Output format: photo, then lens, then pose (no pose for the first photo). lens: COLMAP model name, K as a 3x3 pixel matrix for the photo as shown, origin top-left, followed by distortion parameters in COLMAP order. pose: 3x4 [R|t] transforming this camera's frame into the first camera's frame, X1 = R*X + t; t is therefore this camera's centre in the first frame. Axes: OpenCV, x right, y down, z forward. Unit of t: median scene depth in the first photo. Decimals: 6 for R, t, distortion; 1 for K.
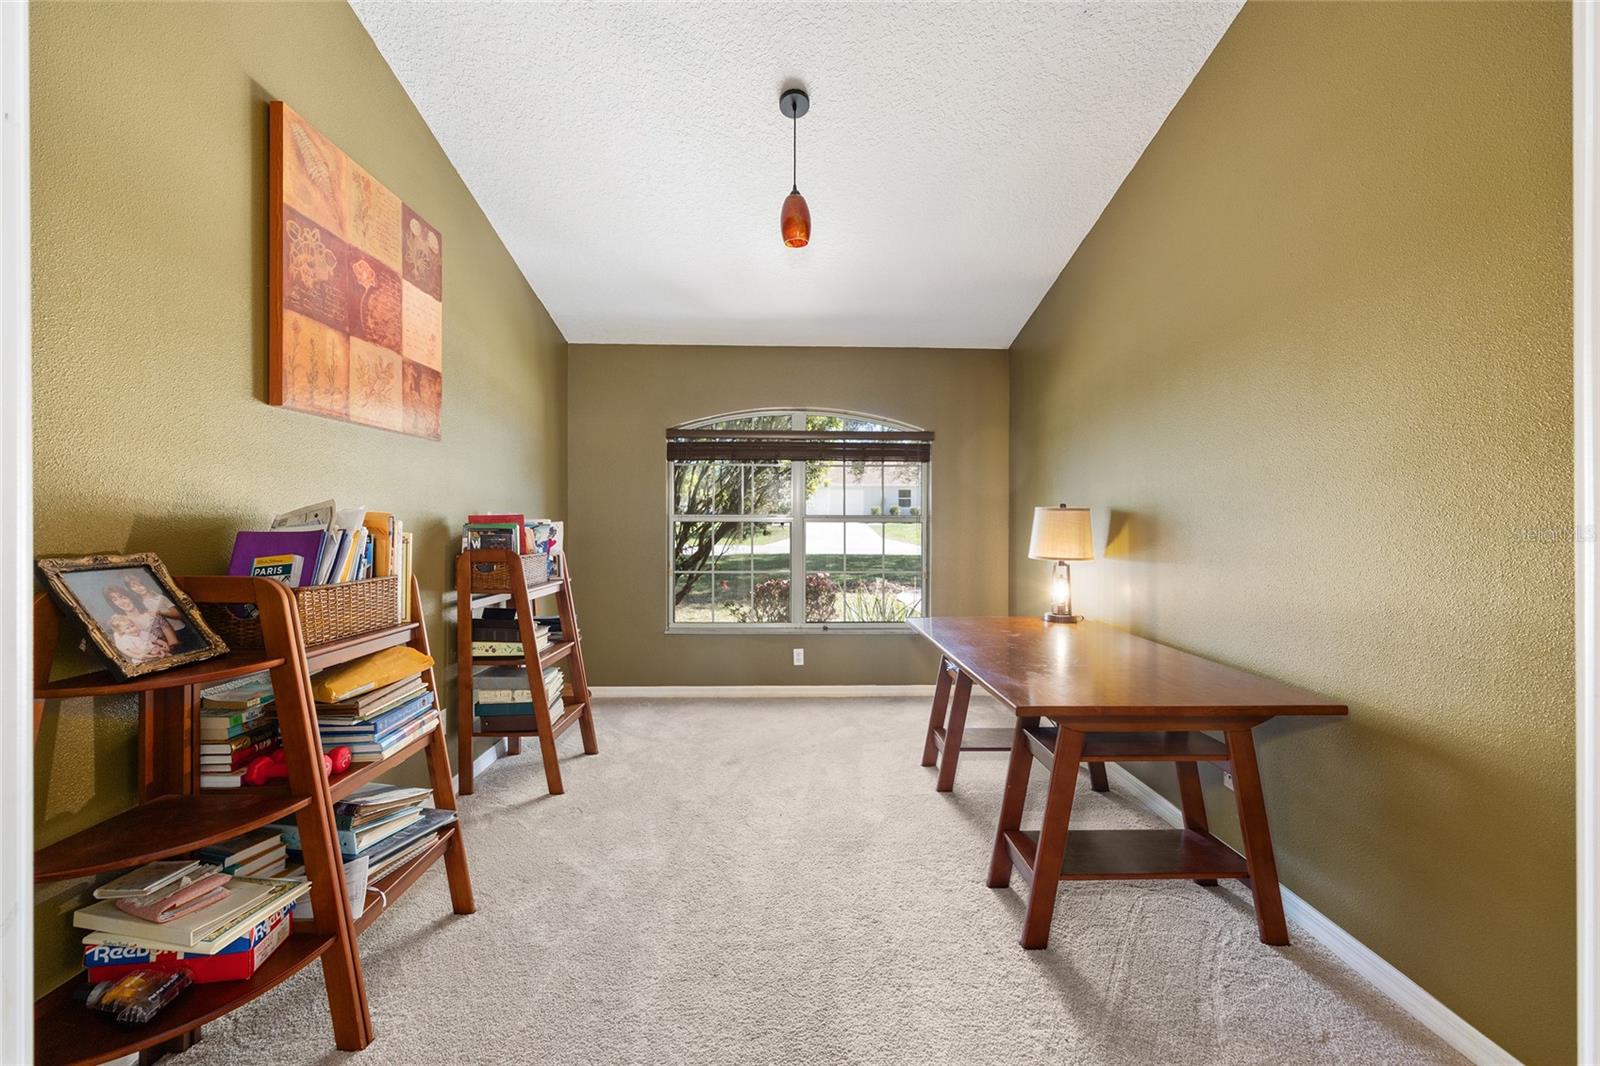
lens RADIAL K [[642.2, 0, 801.1], [0, 642.2, 527.2], [0, 0, 1]] dist [-0.001322, -0.000031]
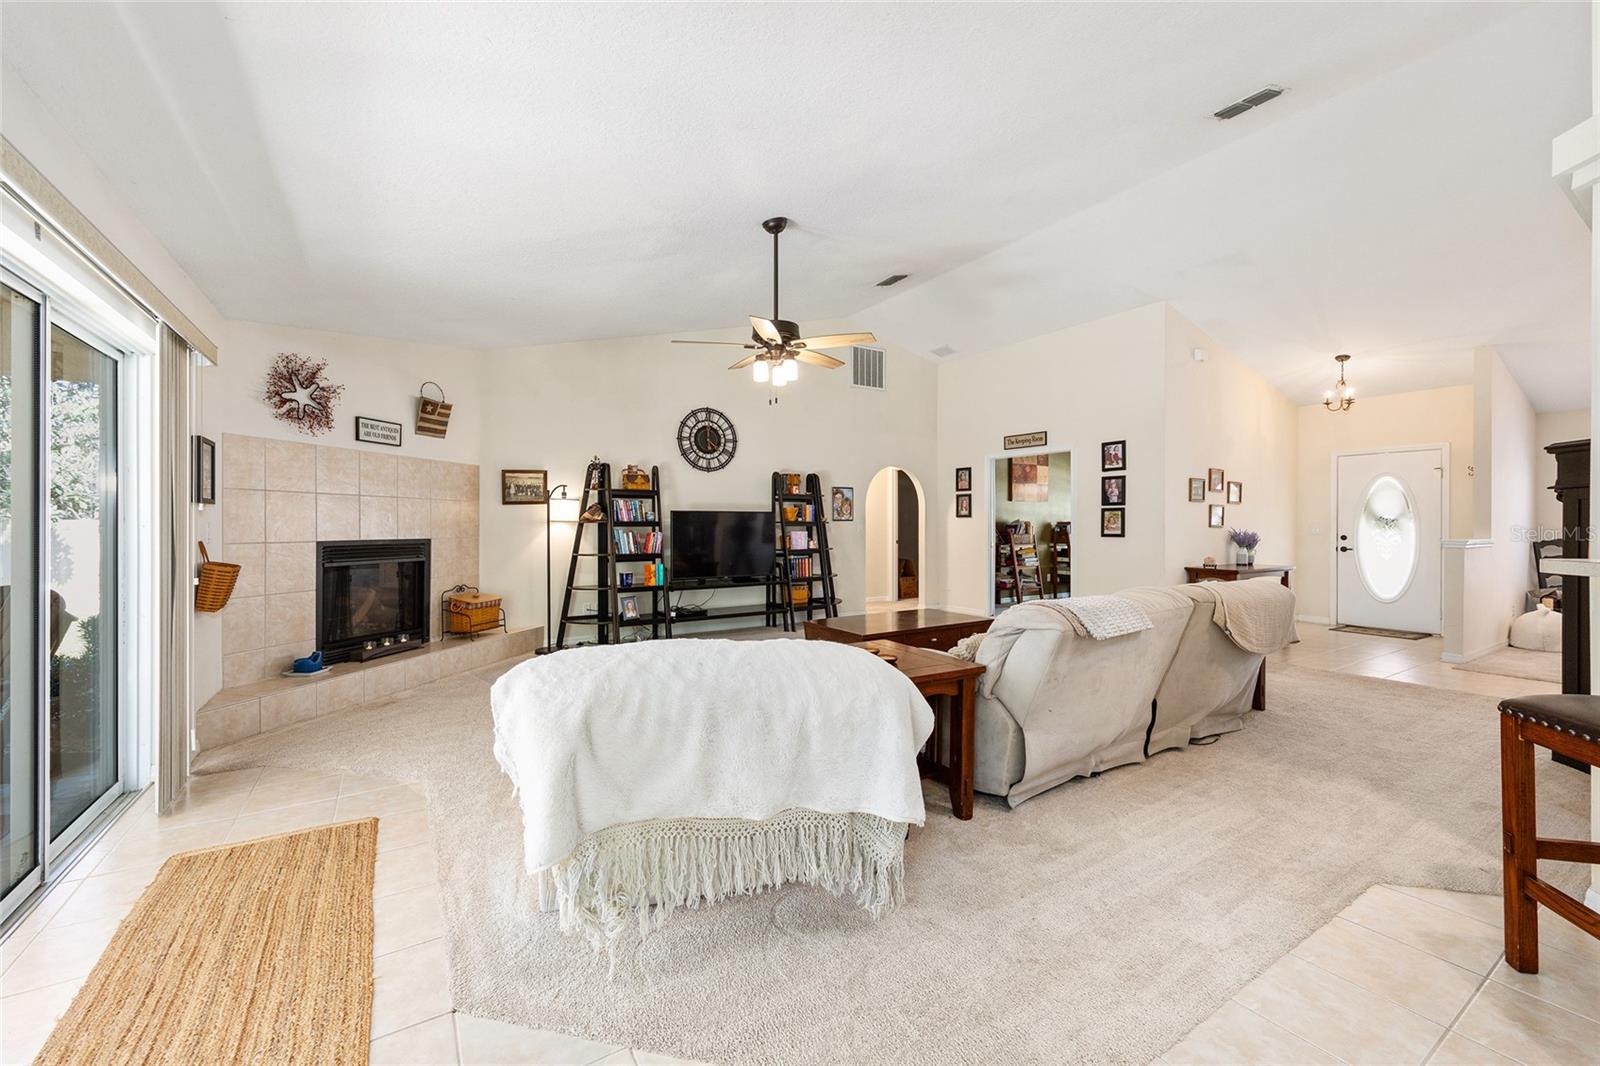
lens RADIAL K [[642.2, 0, 801.1], [0, 642.2, 527.2], [0, 0, 1]] dist [-0.001322, -0.000031]
pose [[0.514813, -0.008750, -0.857258, 2.074550], [-0.010719, 0.999804, -0.016643, 0.097979], [0.857235, 0.017757, 0.514619, -2.356260]]
